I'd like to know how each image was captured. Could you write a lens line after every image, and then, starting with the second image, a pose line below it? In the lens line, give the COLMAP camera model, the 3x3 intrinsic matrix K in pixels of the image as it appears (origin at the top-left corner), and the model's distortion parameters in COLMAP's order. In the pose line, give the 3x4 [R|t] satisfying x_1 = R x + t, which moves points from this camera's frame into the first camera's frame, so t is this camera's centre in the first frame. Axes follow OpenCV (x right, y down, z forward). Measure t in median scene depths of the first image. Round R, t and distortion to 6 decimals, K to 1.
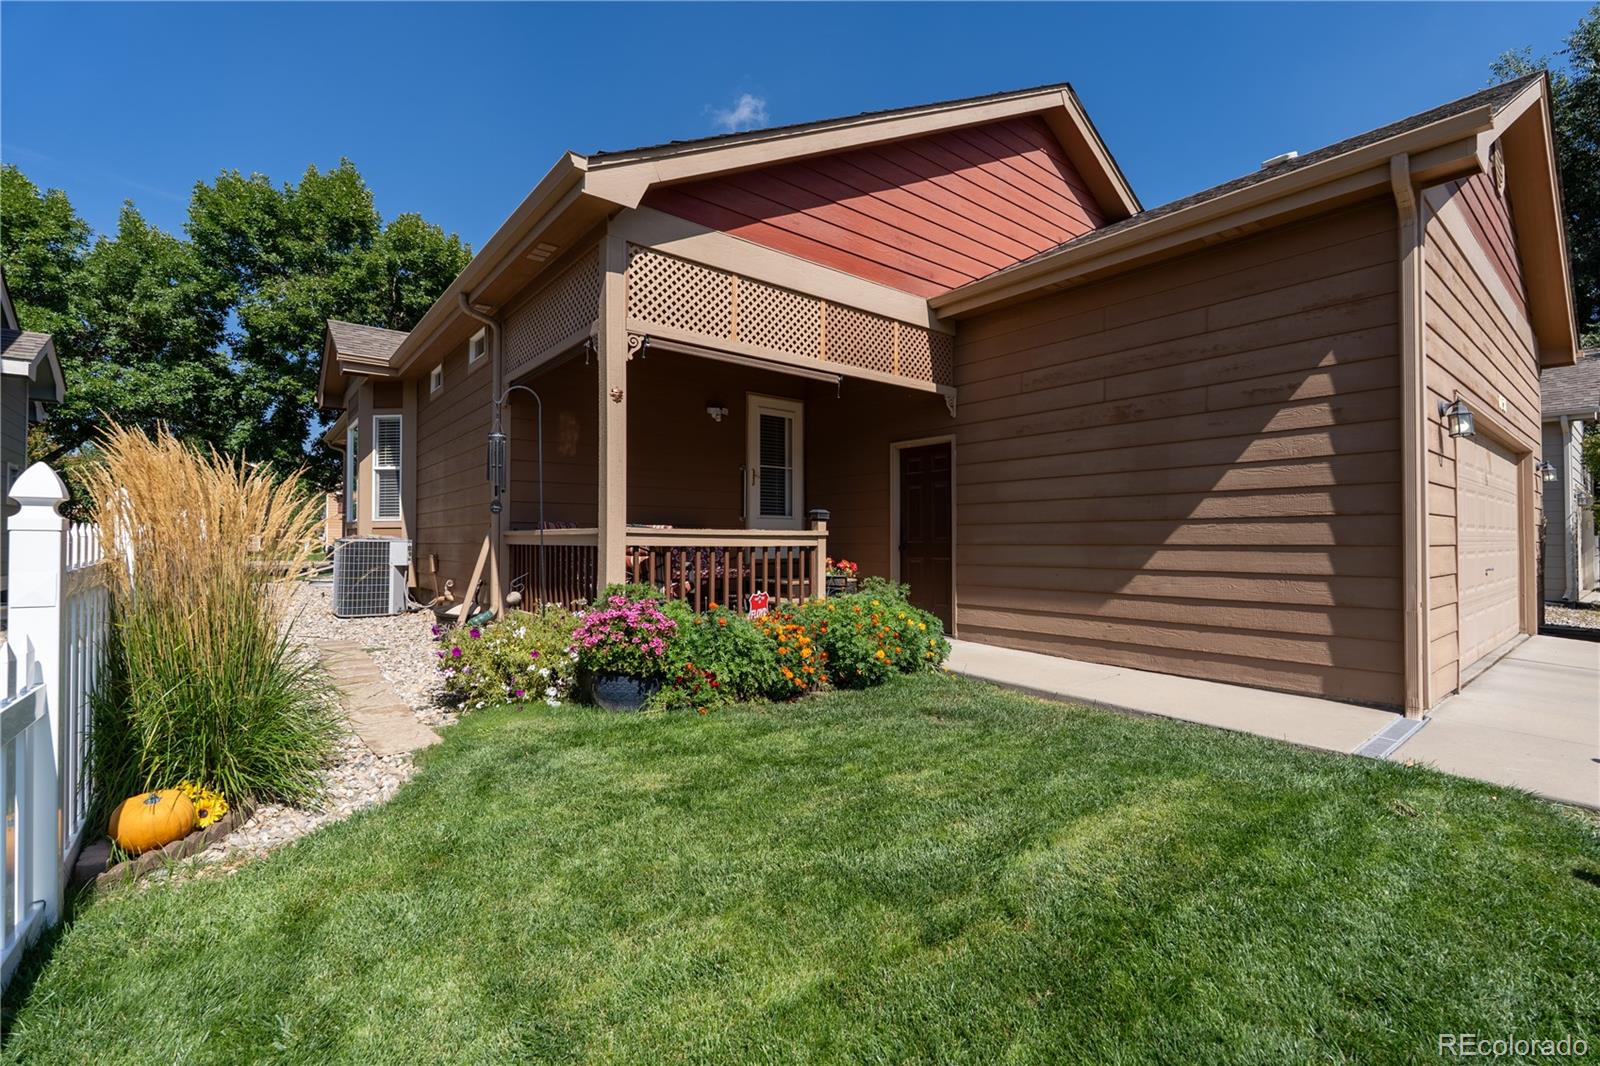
lens RADIAL K [[699.1, 0, 804.5], [0, 699.1, 527.3], [0, 0, 1]] dist [-0.006193, 0.001231]
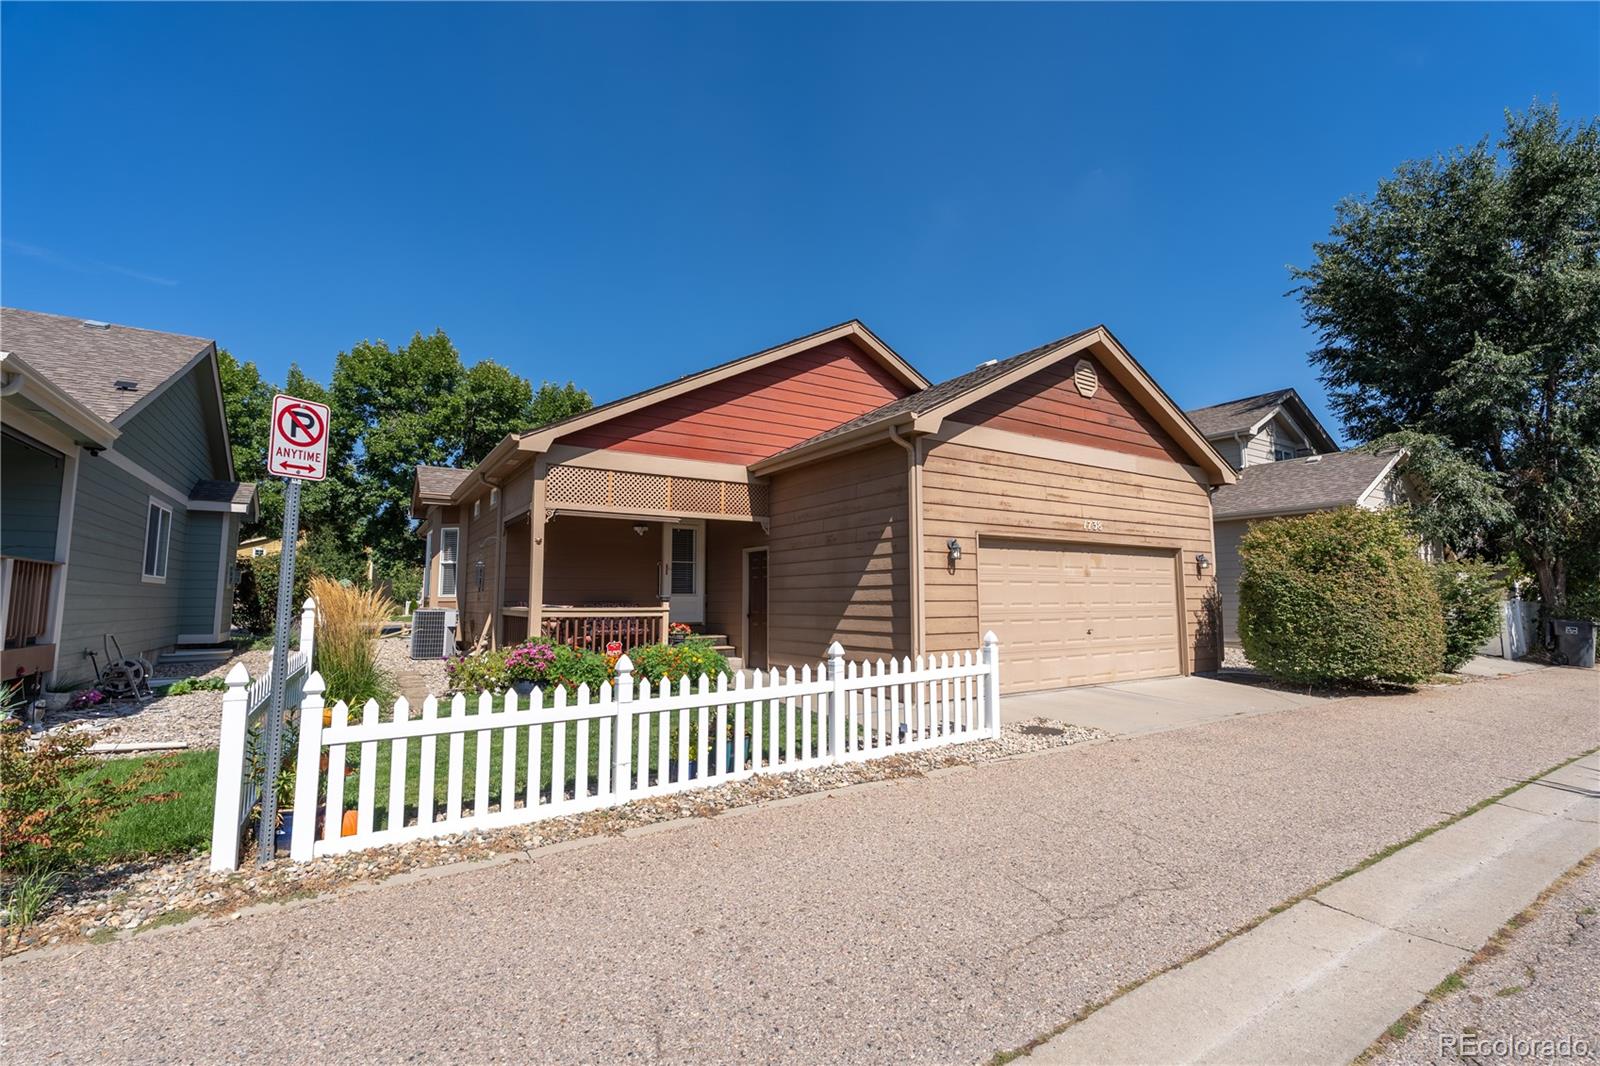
lens RADIAL K [[699.1, 0, 802.9], [0, 699.1, 526.5], [0, 0, 1]] dist [-0.006193, 0.001231]
pose [[0.993953, -0.015050, -0.108770, 0.546356], [0.005549, 0.996182, -0.087126, -0.041611], [0.109666, 0.085996, 0.990241, -0.698951]]
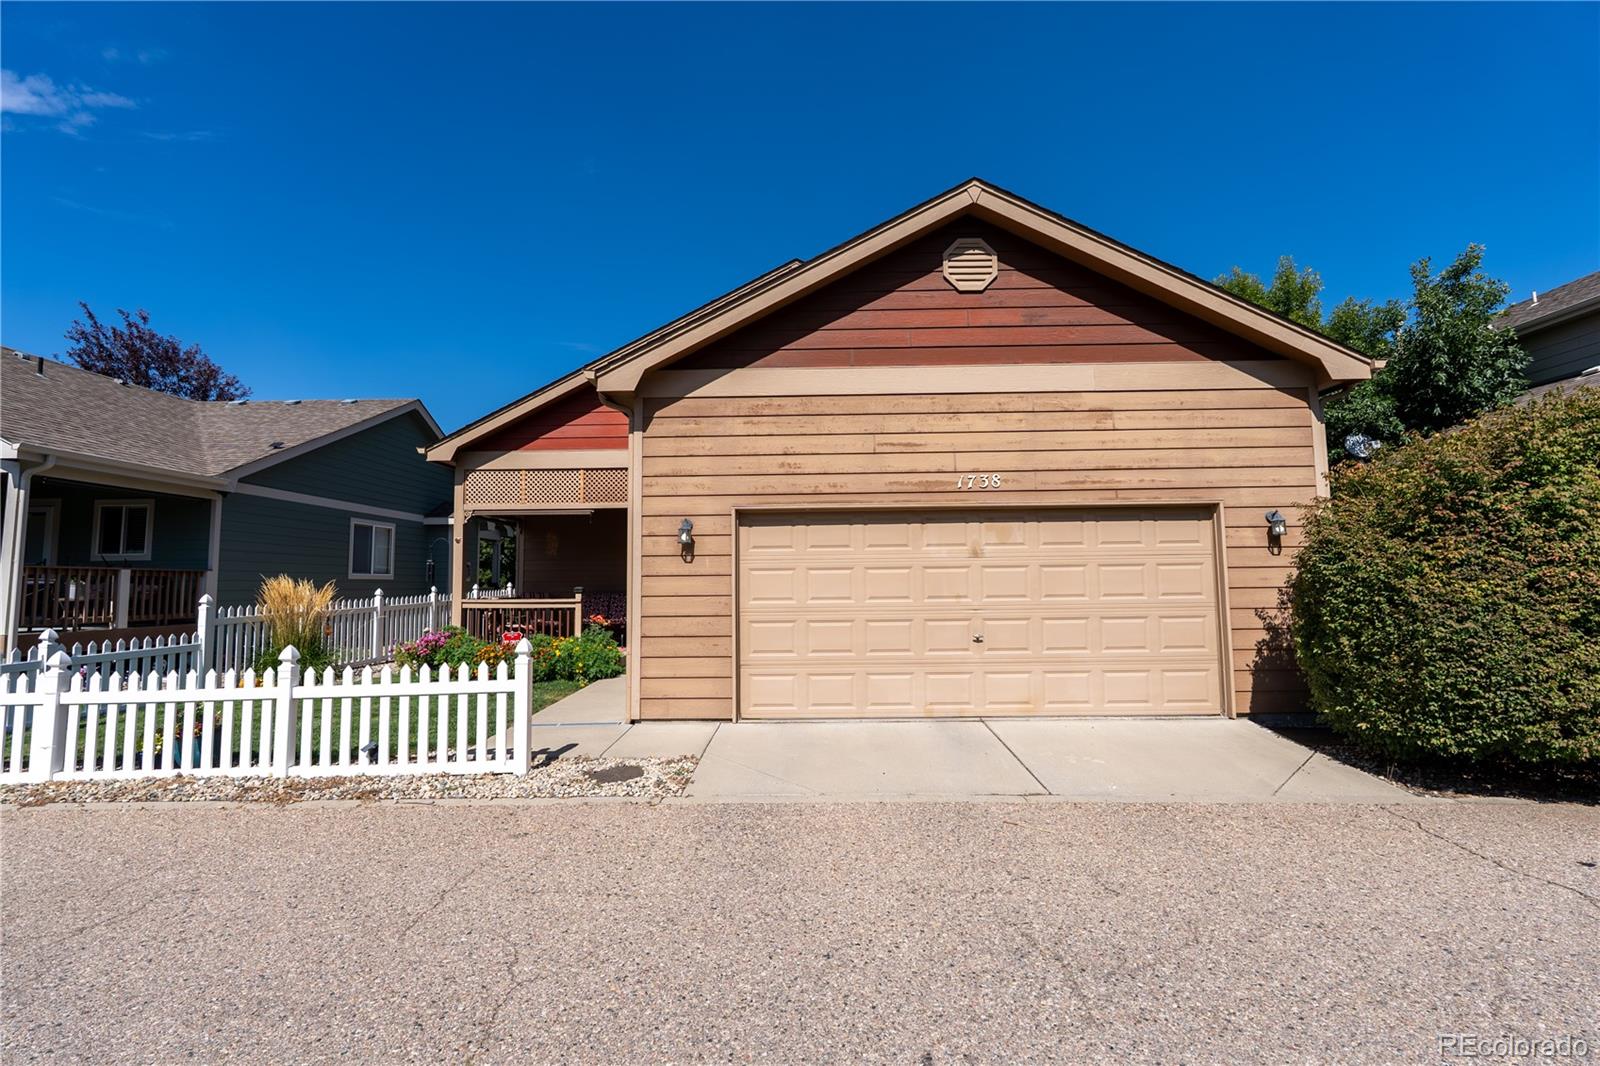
lens RADIAL K [[699.1, 0, 787.5], [0, 699.1, 531.8], [0, 0, 1]] dist [-0.006193, 0.001231]
pose [[0.760344, -0.057382, -0.646981, 1.555326], [0.021257, 0.997755, -0.063512, -0.039999], [0.649172, 0.034538, 0.759857, -0.012420]]
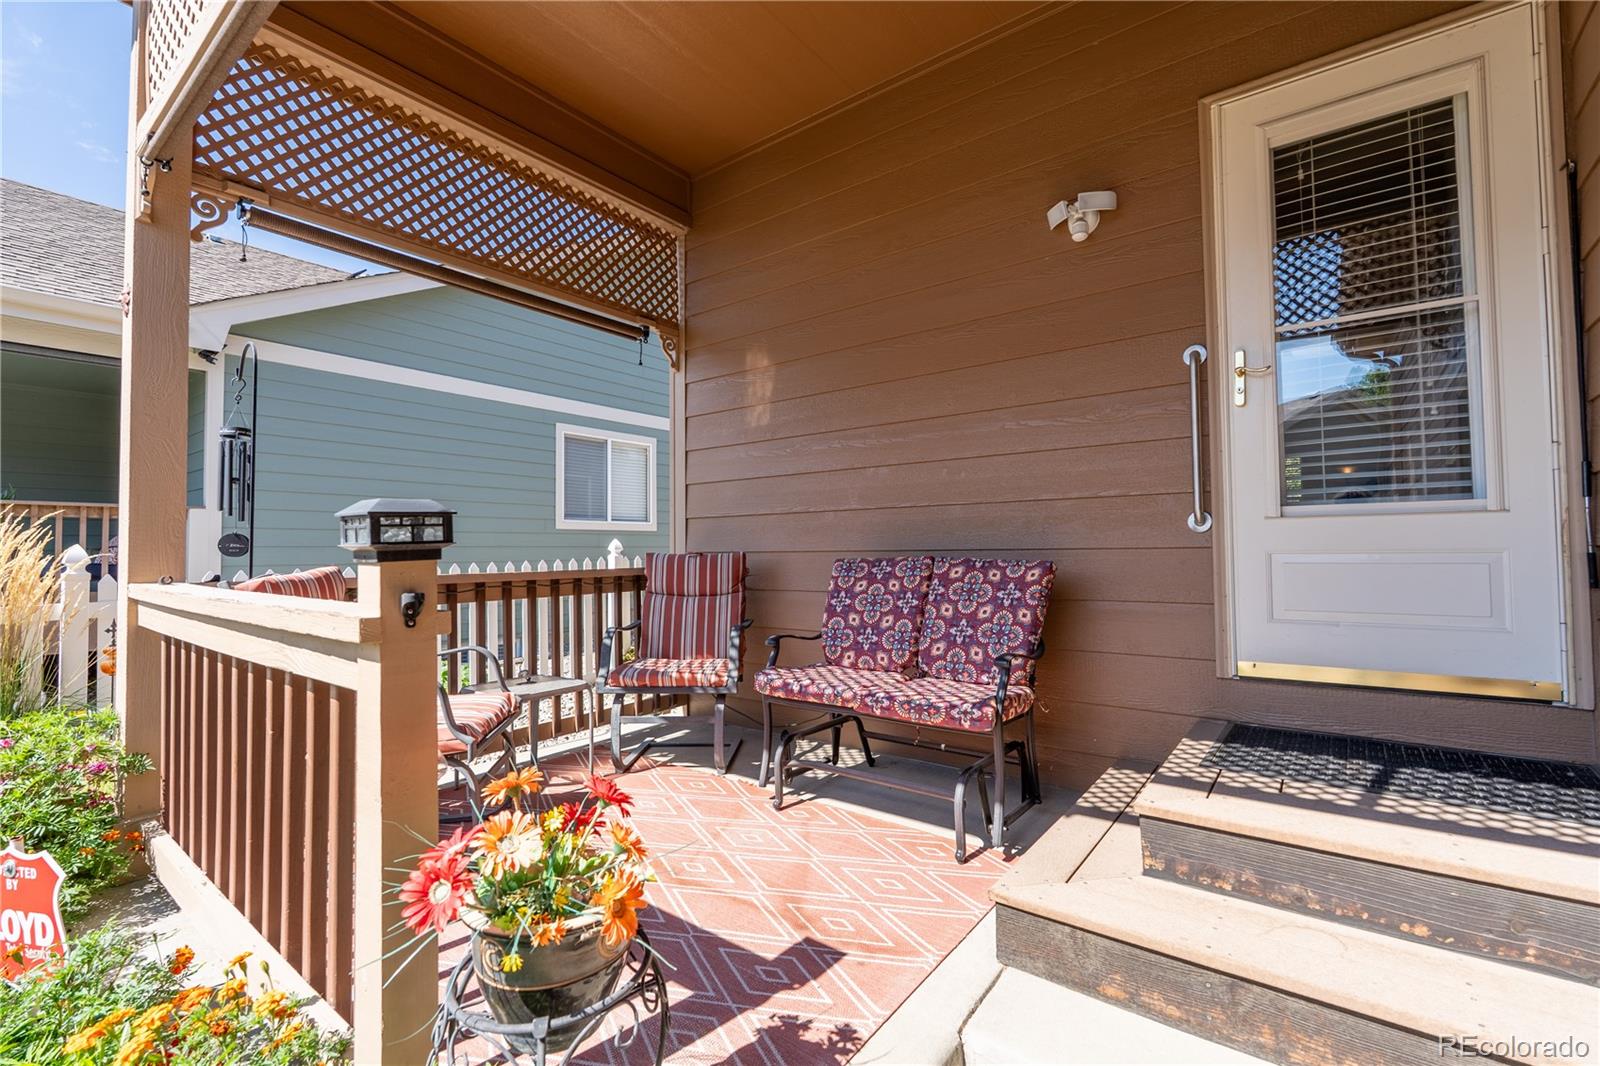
lens RADIAL K [[699.1, 0, 792.6], [0, 699.1, 535.0], [0, 0, 1]] dist [-0.006193, 0.001231]
pose [[0.226801, -0.027193, -0.973561, 0.220968], [0.026382, 0.999415, -0.021769, -0.007919], [0.973584, -0.020748, 0.227386, 1.037309]]
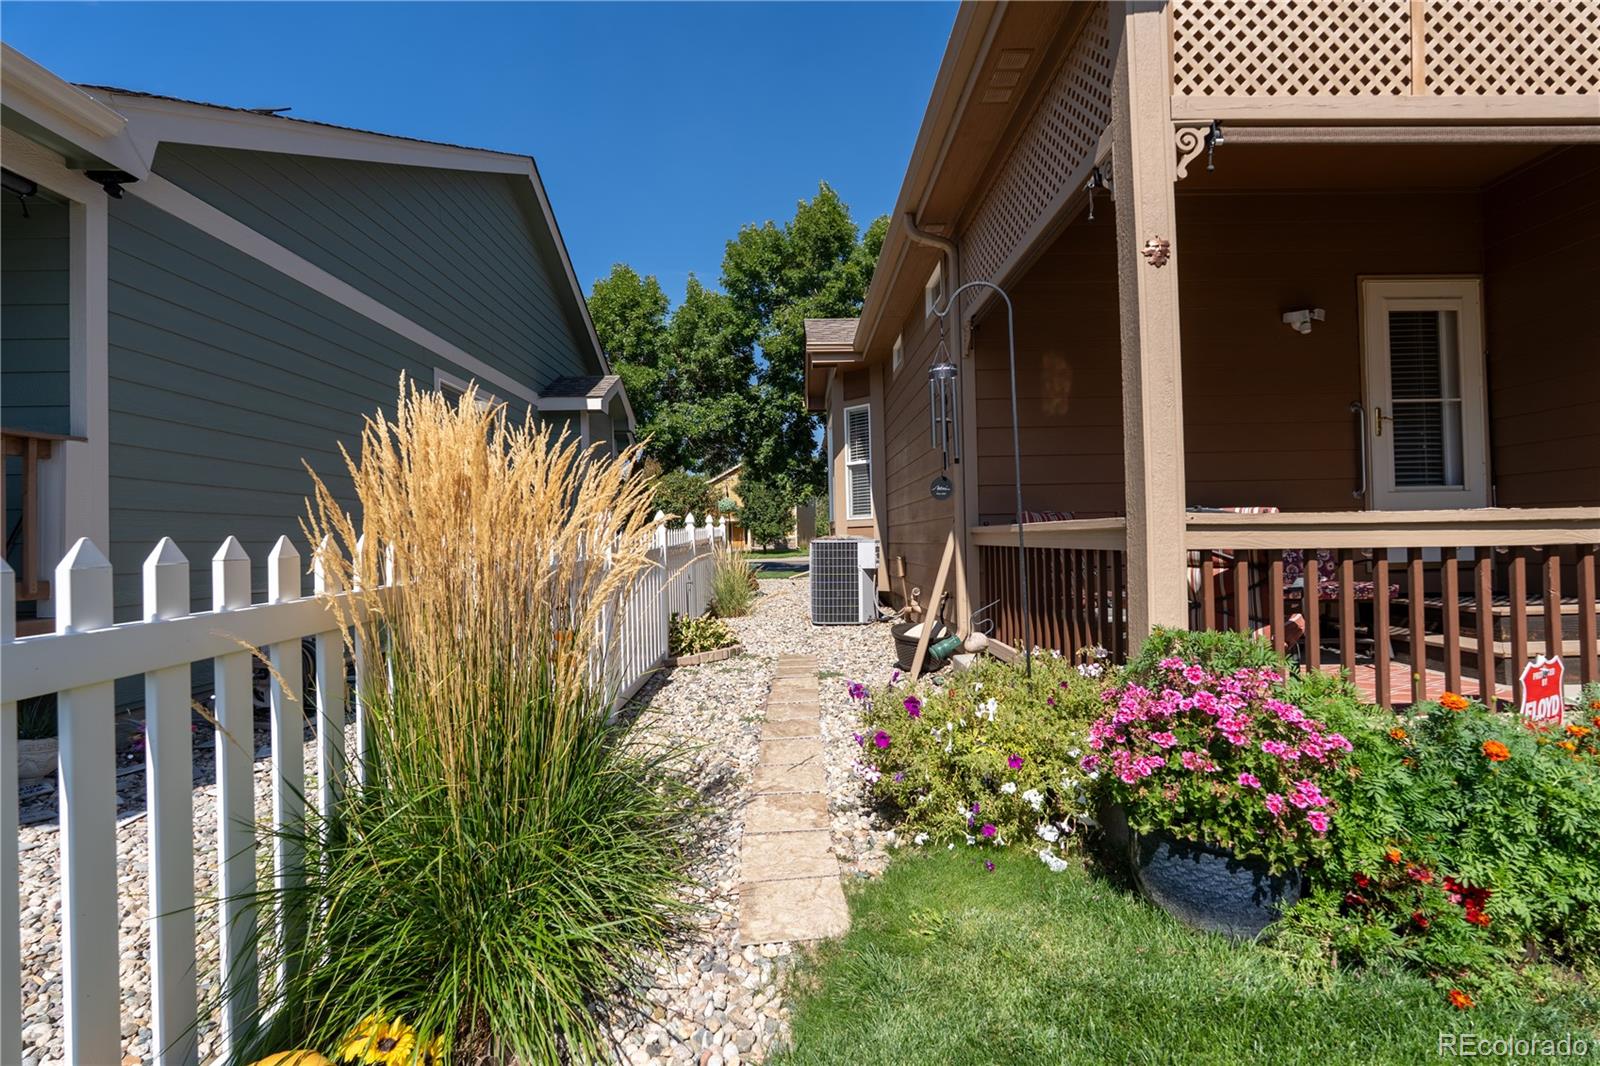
lens RADIAL K [[699.1, 0, 799.6], [0, 699.1, 529.1], [0, 0, 1]] dist [-0.006193, 0.001231]
pose [[0.782806, -0.025979, -0.621723, -0.127438], [0.033294, 0.999446, 0.000159, 0.001548], [0.621374, -0.020824, 0.783237, 0.345232]]
